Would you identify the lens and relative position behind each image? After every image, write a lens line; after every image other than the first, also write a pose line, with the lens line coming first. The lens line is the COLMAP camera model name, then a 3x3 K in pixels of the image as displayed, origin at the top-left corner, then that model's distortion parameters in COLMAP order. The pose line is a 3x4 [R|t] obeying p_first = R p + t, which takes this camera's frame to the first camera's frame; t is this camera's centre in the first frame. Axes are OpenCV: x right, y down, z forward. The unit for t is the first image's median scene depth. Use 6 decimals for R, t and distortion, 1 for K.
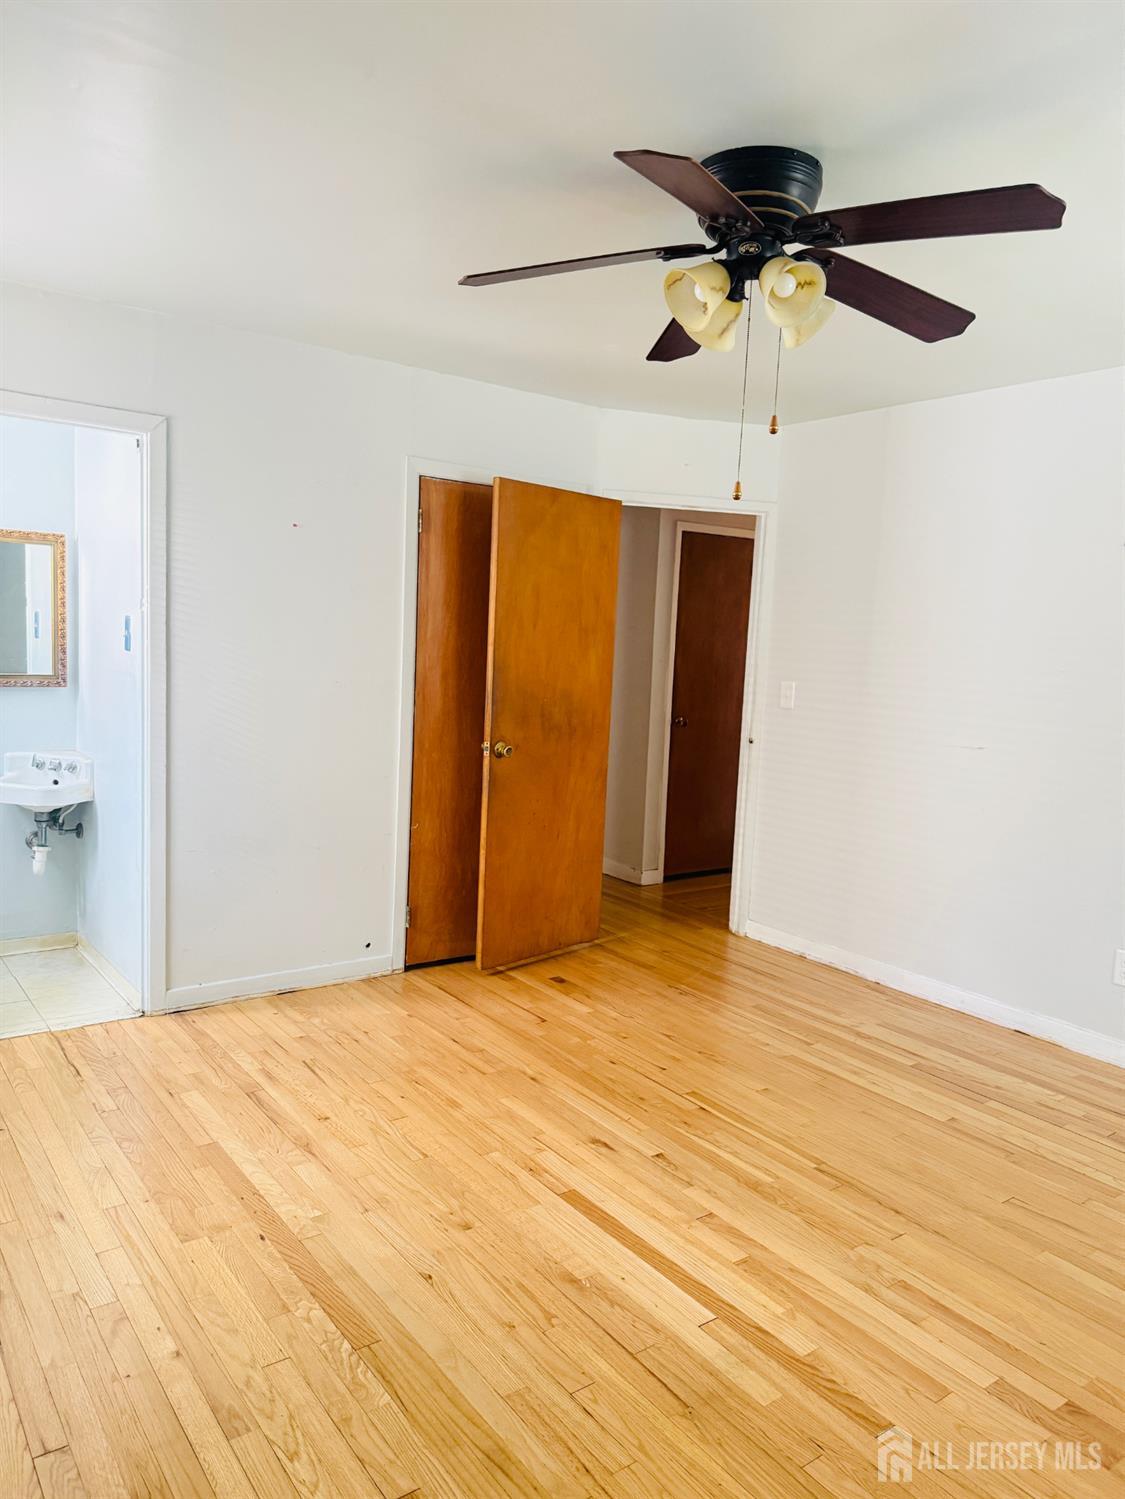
lens RADIAL K [[1059.7, 0, 560.2], [0, 1059.7, 747.7], [0, 0, 1]] dist [0.069614, -0.068930]
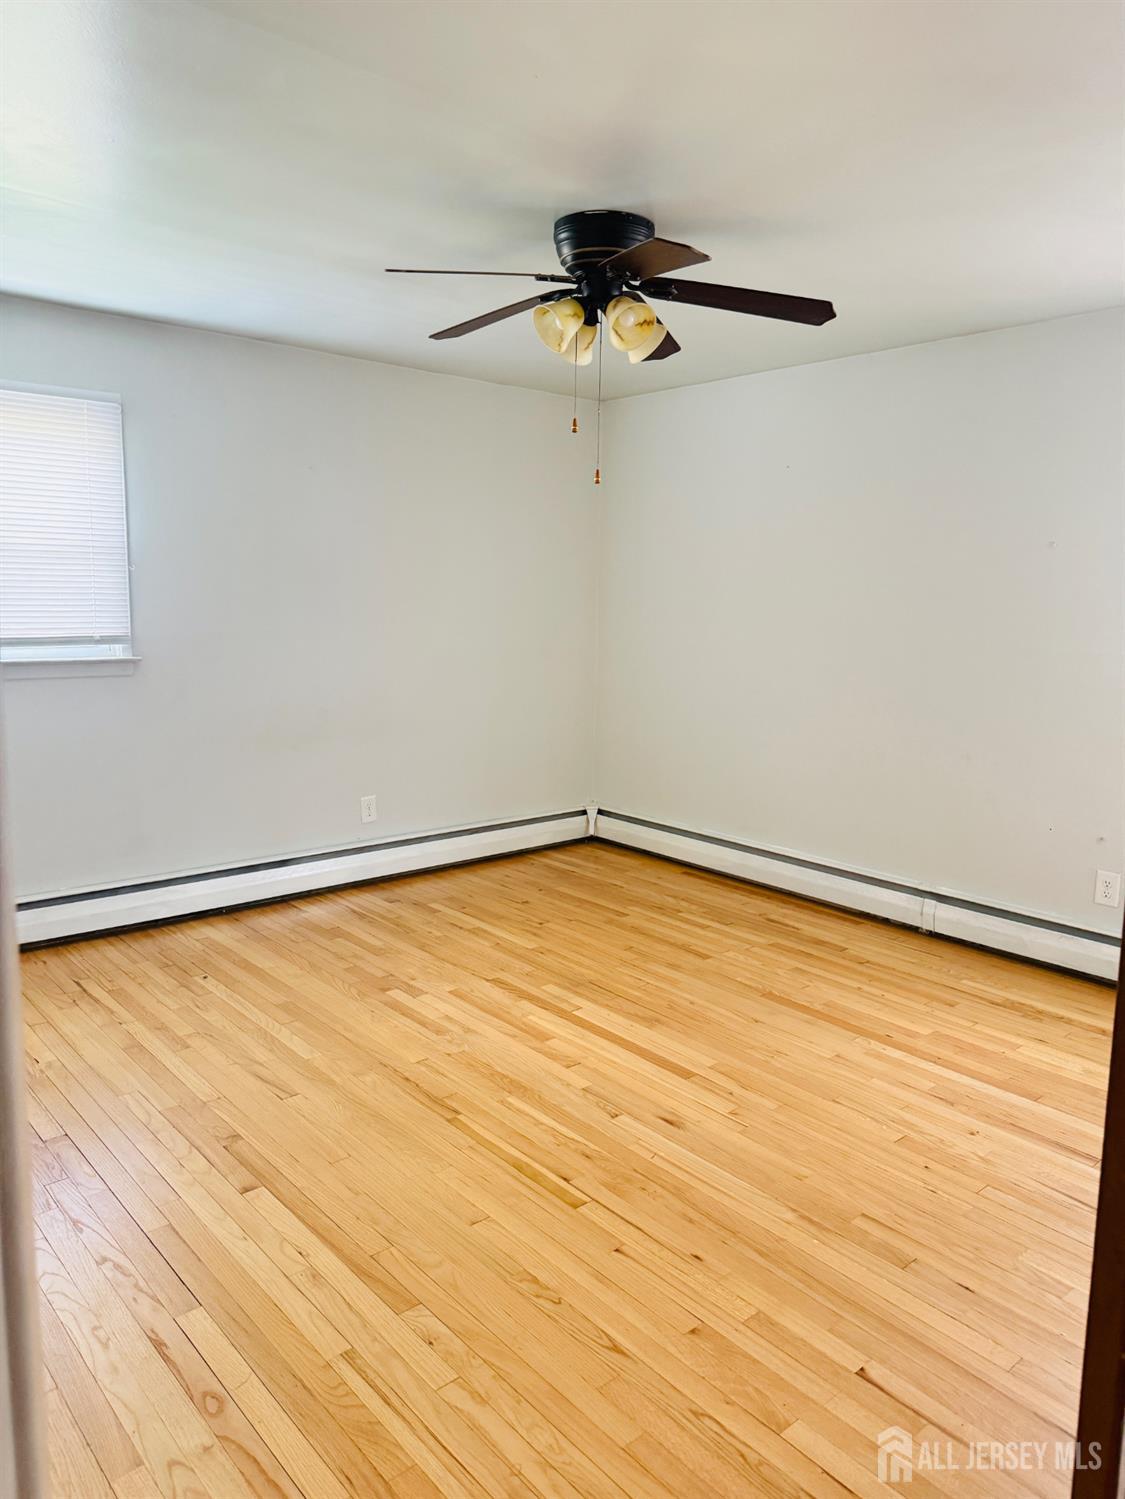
lens RADIAL K [[1059.7, 0, 559.2], [0, 1059.7, 750.4], [0, 0, 1]] dist [0.069614, -0.068930]
pose [[-0.994385, -0.055018, -0.090394, 0.252545], [-0.076457, 0.964108, 0.254262, -0.194503], [0.073161, 0.259746, -0.962902, 1.866112]]
